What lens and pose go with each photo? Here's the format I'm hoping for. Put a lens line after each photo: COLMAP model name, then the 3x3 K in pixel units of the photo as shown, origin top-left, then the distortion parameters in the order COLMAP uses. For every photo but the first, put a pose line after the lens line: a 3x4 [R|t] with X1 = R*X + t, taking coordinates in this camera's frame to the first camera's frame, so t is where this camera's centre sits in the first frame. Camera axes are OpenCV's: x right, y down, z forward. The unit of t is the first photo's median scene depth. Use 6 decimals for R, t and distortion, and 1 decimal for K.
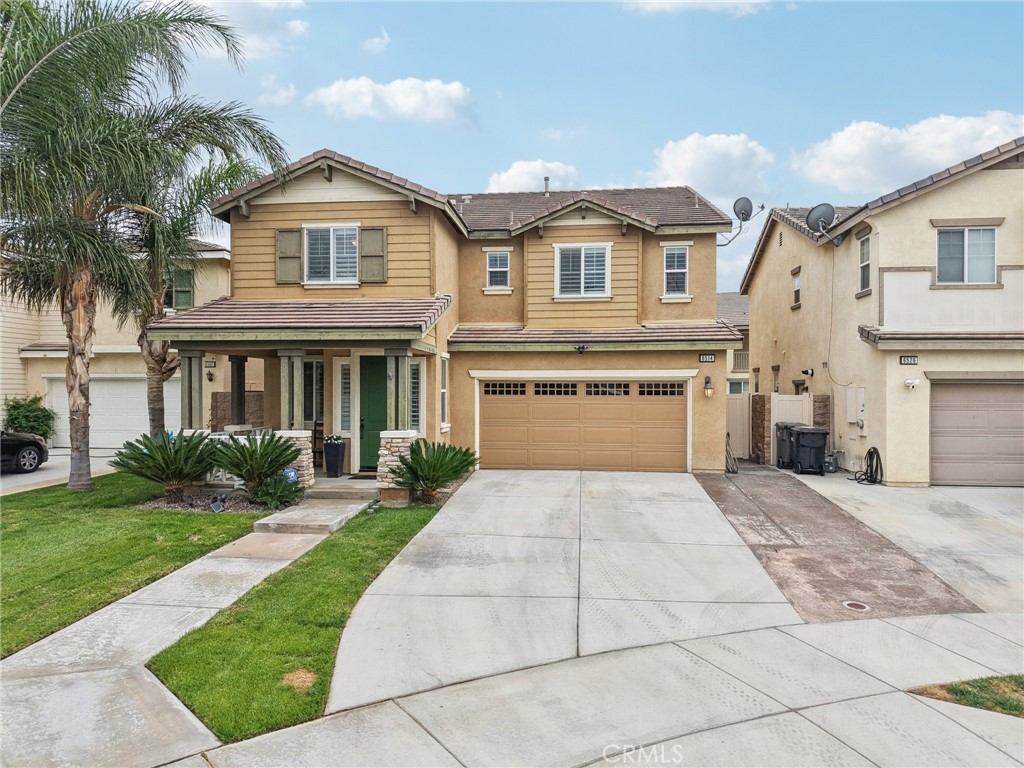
lens RADIAL K [[683.7, 0, 512.0], [0, 683.7, 384.0], [0, 0, 1]] dist [0.038370, -0.044175]
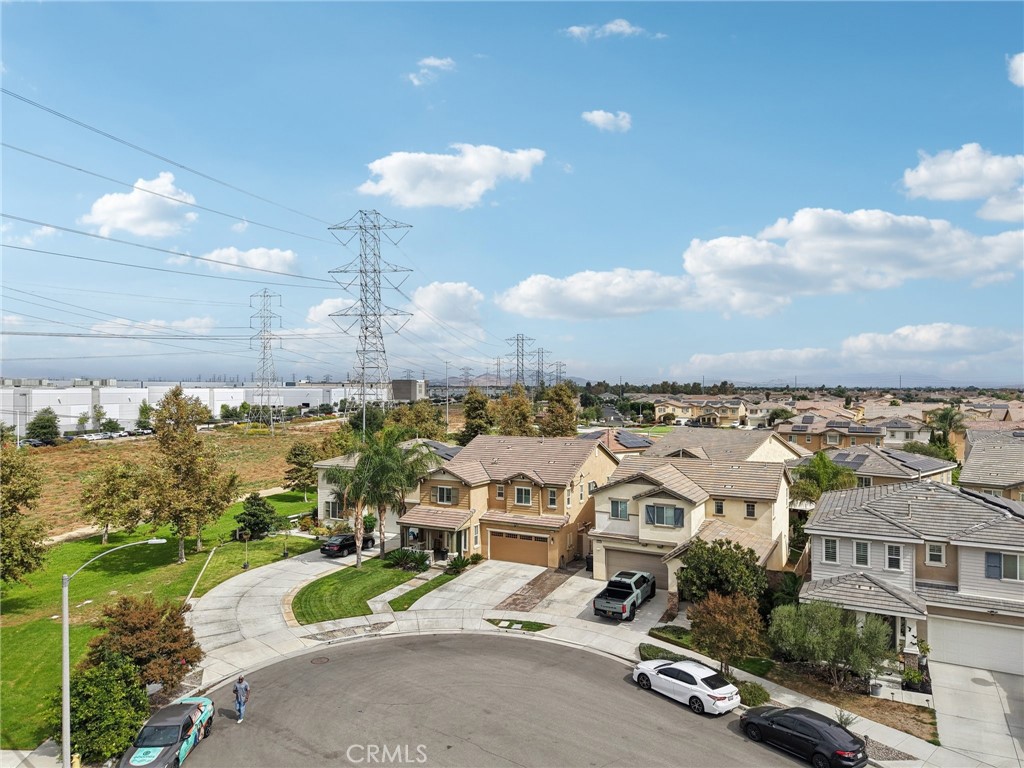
lens RADIAL K [[683.7, 0, 512.0], [0, 683.7, 384.0], [0, 0, 1]] dist [0.038370, -0.044175]
pose [[0.925034, -0.003294, -0.379869, 1.371566], [0.003616, 0.999993, 0.000136, -0.752105], [0.379866, -0.001499, 0.925040, -2.071886]]
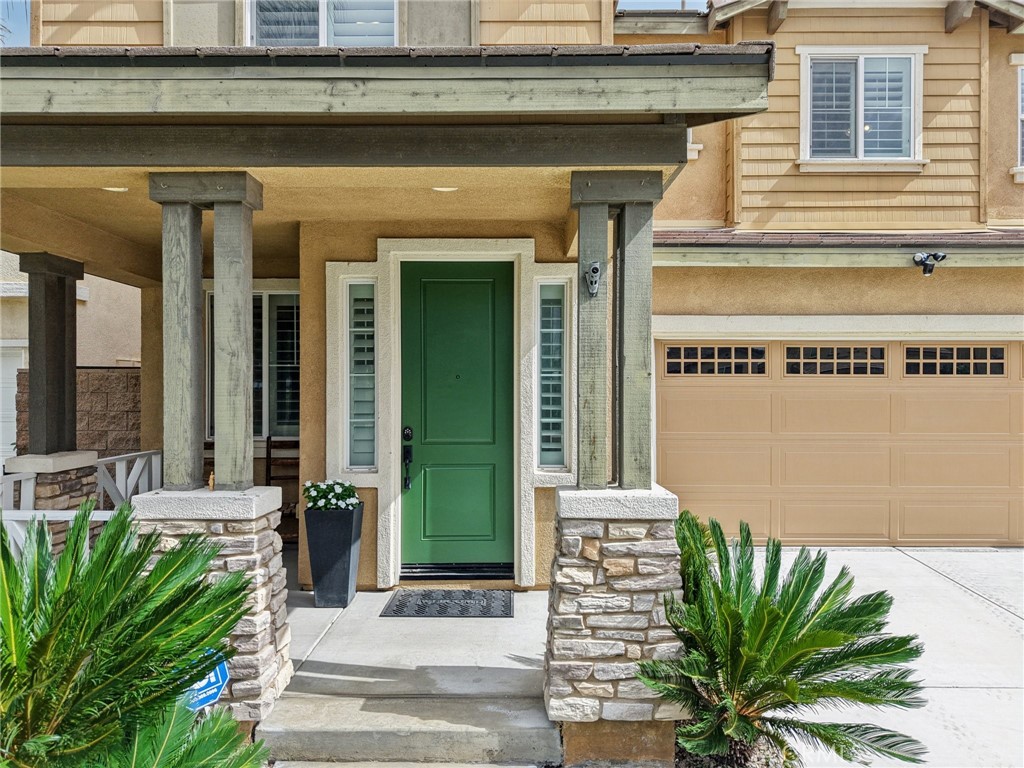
lens RADIAL K [[683.7, 0, 512.0], [0, 683.7, 384.0], [0, 0, 1]] dist [0.038370, -0.044175]
pose [[0.995144, -0.000036, 0.098431, -0.200341], [-0.000260, 0.999995, 0.002996, 0.022772], [-0.098431, -0.003008, 0.995139, 0.632113]]
